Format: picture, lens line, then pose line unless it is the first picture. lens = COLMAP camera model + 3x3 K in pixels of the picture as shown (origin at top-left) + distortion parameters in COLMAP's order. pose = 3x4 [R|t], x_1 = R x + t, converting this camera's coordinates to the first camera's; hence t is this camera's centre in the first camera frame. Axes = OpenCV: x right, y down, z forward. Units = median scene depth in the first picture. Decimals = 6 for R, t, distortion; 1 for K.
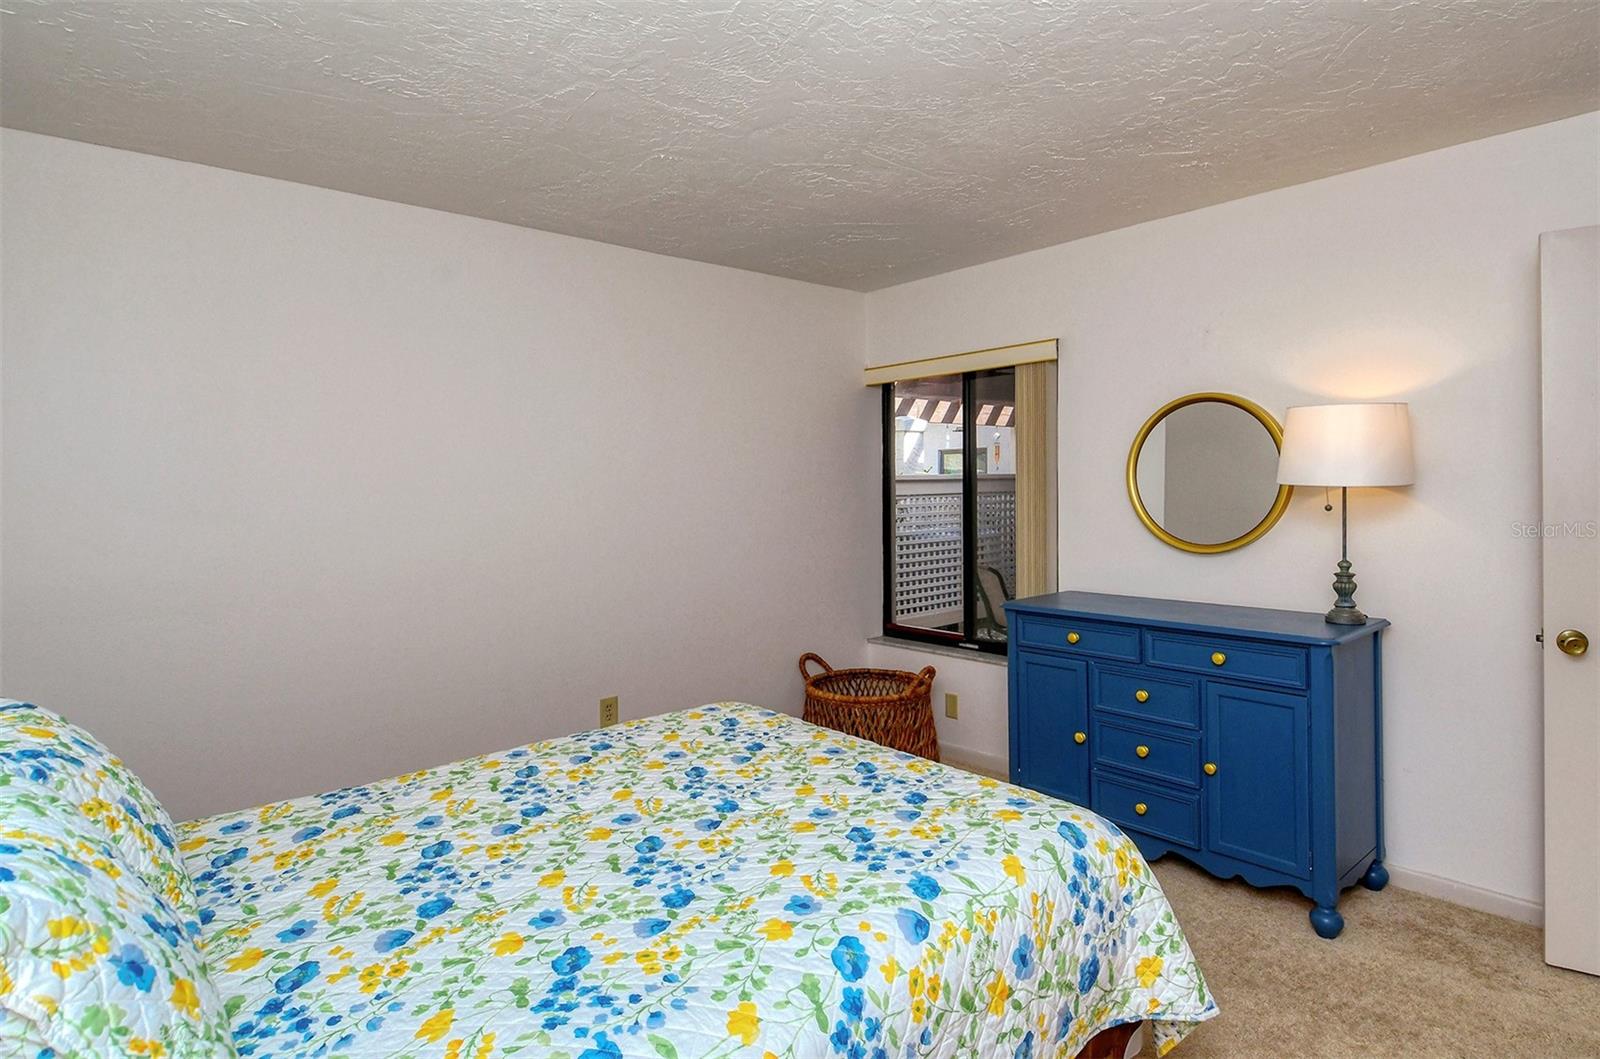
lens RADIAL K [[840.4, 0, 813.5], [0, 840.4, 506.6], [0, 0, 1]] dist [0.025175, -0.018286]
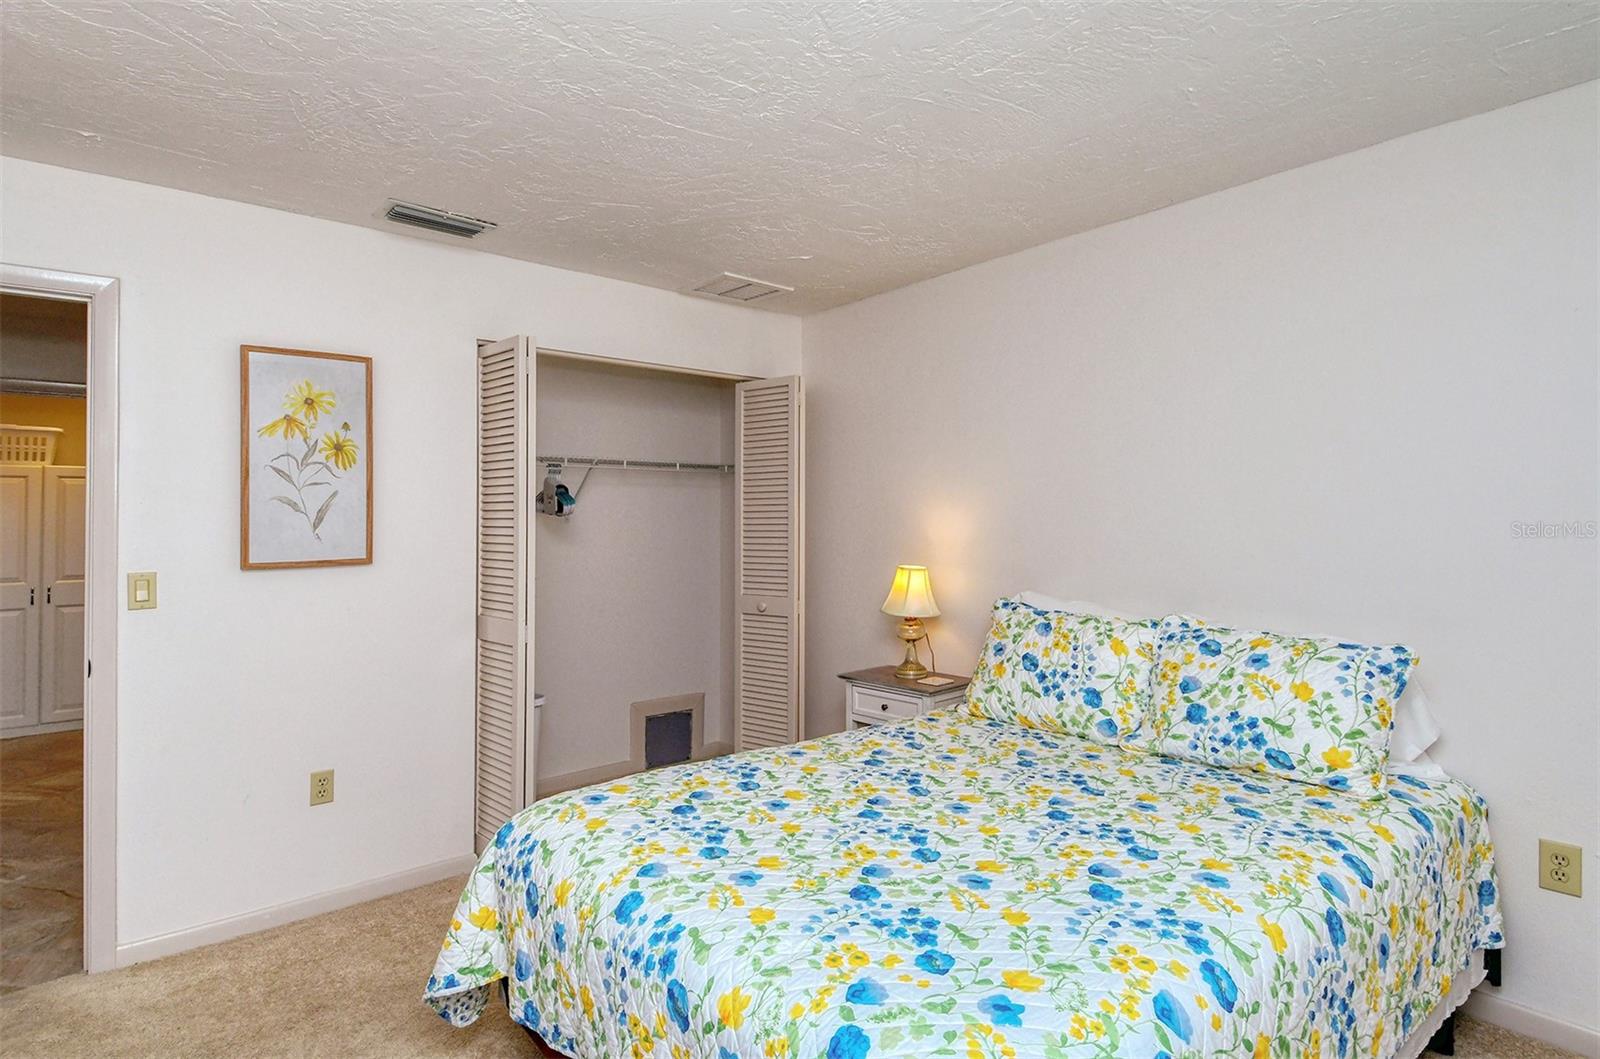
lens RADIAL K [[840.4, 0, 813.5], [0, 840.4, 506.6], [0, 0, 1]] dist [0.025175, -0.018286]
pose [[-0.999837, 0.017439, 0.004590, 0.176365], [0.017507, 0.999731, 0.015243, -0.037686], [-0.004323, 0.015321, -0.999873, 1.989920]]
